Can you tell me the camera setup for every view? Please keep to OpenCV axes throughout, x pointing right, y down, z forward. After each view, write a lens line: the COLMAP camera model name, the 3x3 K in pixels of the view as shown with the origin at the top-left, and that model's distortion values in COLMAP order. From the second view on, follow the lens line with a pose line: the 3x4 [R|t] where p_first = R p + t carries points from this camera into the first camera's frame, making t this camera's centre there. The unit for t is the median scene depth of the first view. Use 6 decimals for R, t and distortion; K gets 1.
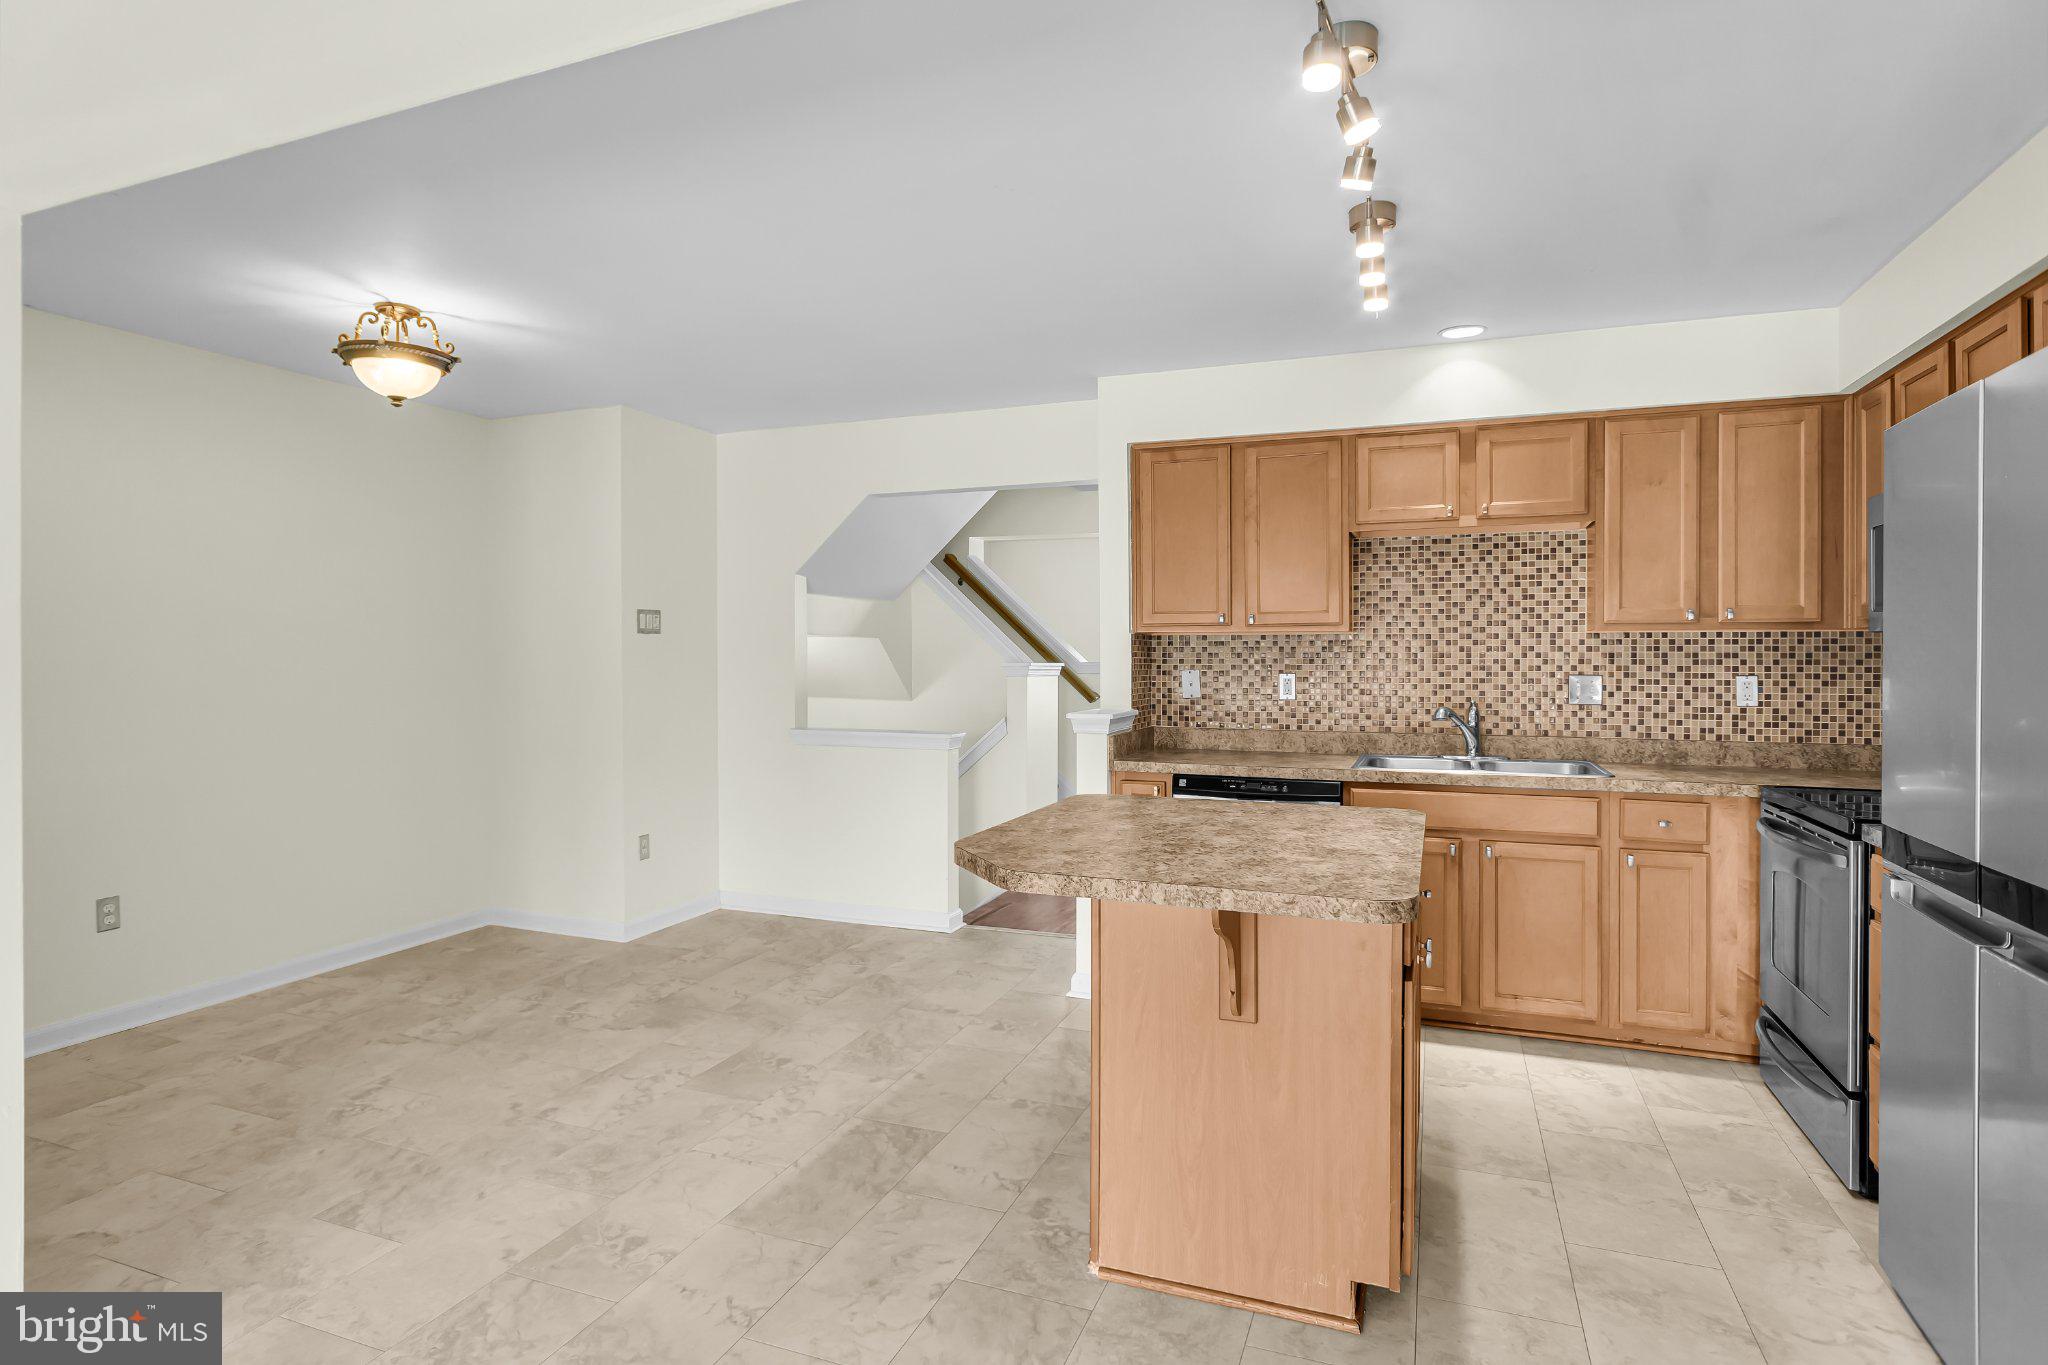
lens RADIAL K [[1060.5, 0, 1026.3], [0, 1060.5, 653.2], [0, 0, 1]] dist [-0.011535, 0.000959]
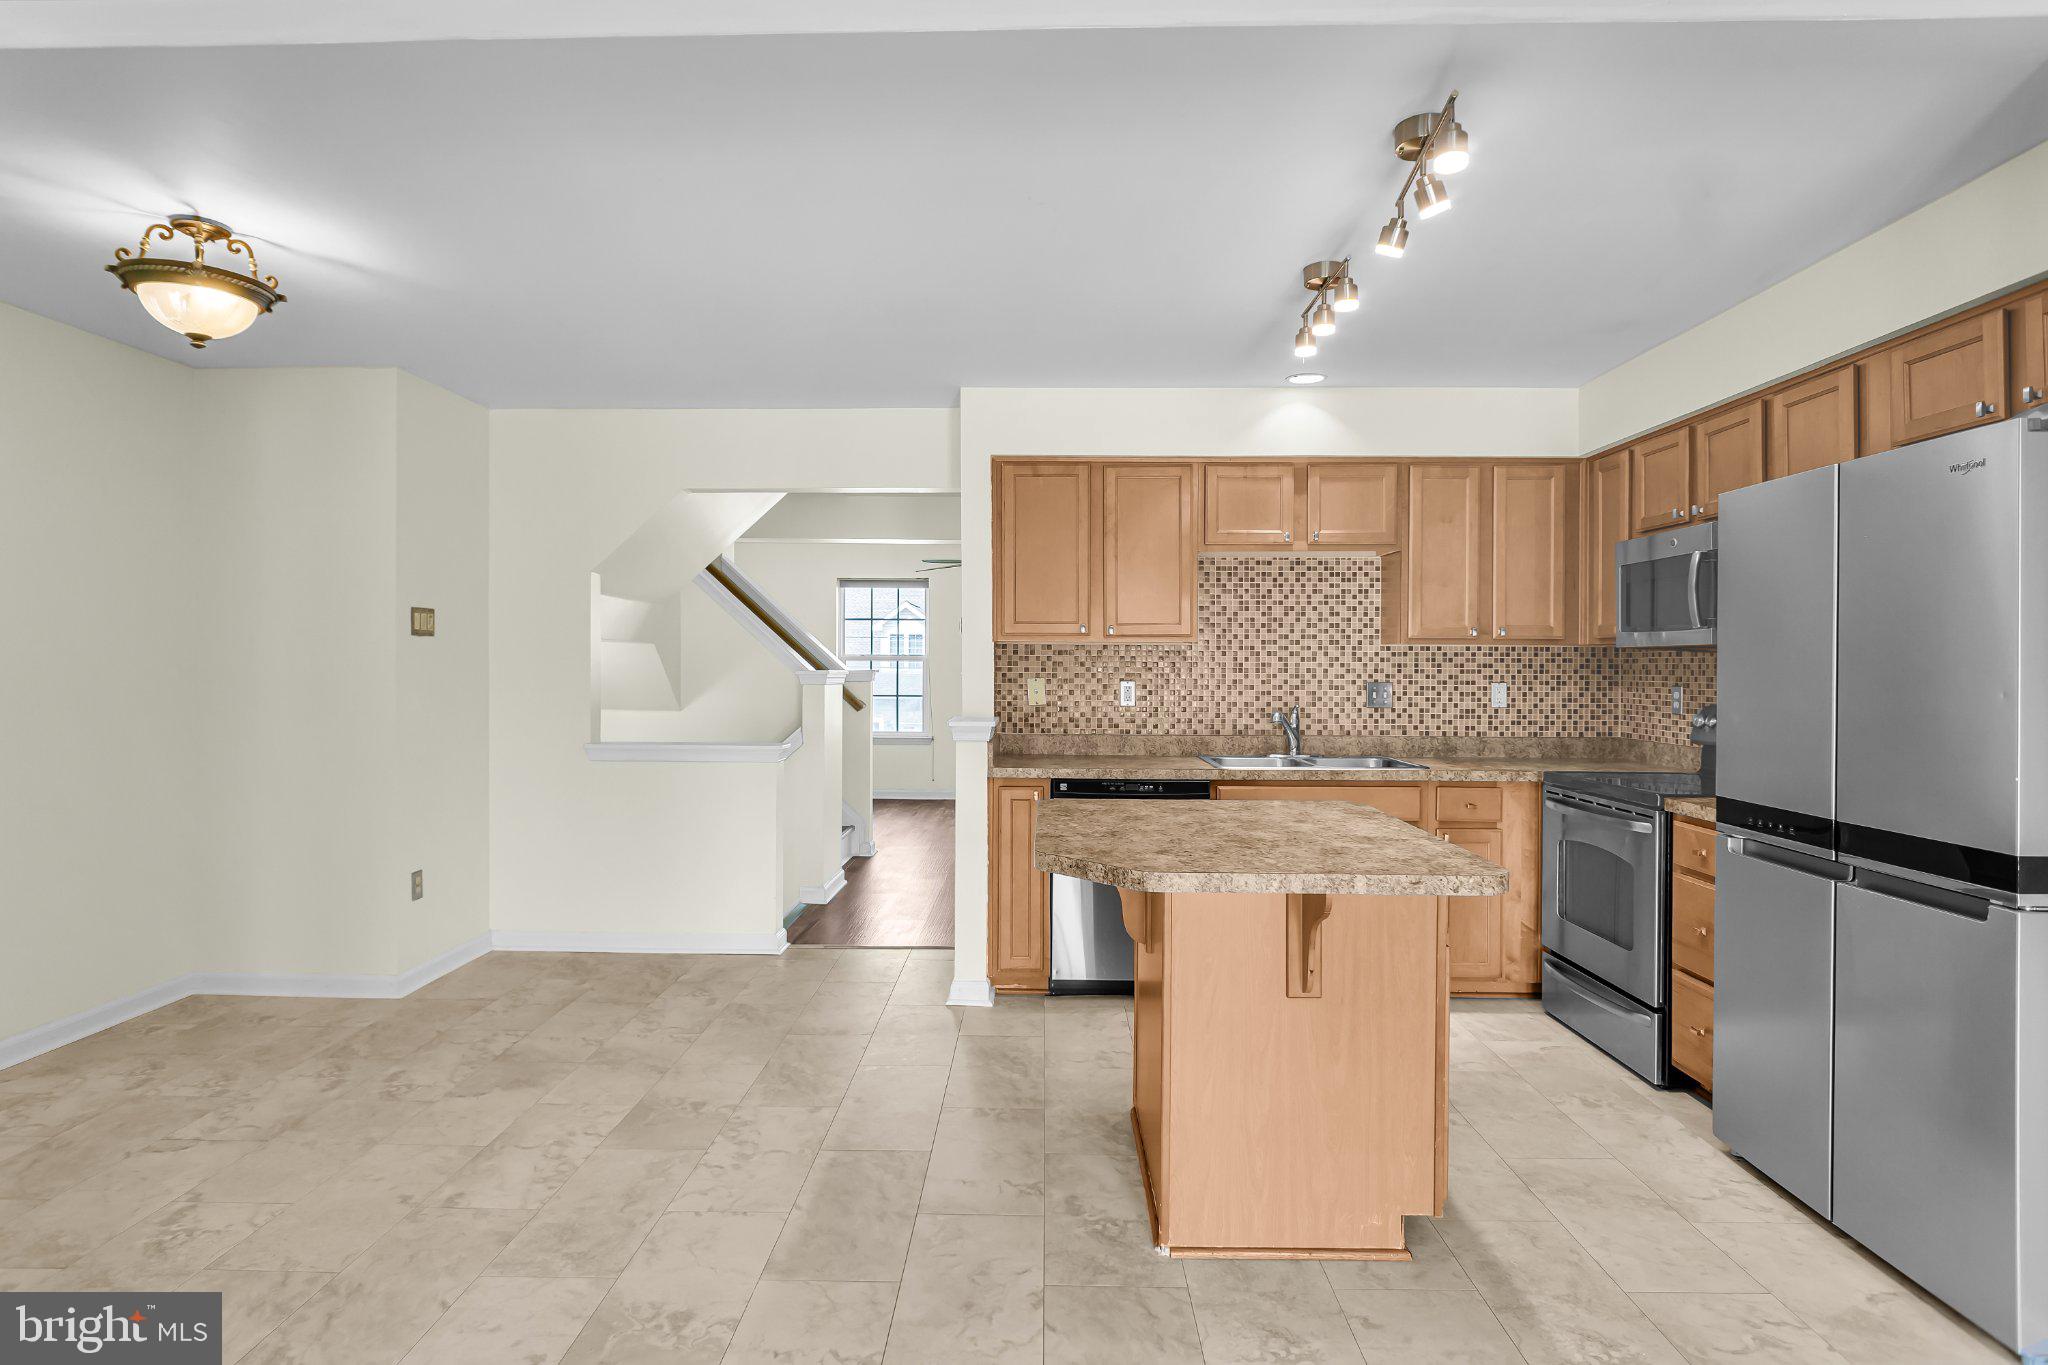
lens RADIAL K [[1064.7, 0, 1022.8], [0, 1064.7, 658.1], [0, 0, 1]] dist [-0.017868, 0.006241]
pose [[0.940059, 0.006039, 0.340960, -0.239944], [-0.004897, 0.999979, -0.004211, 0.000933], [-0.340978, 0.002288, 0.940068, 0.034209]]
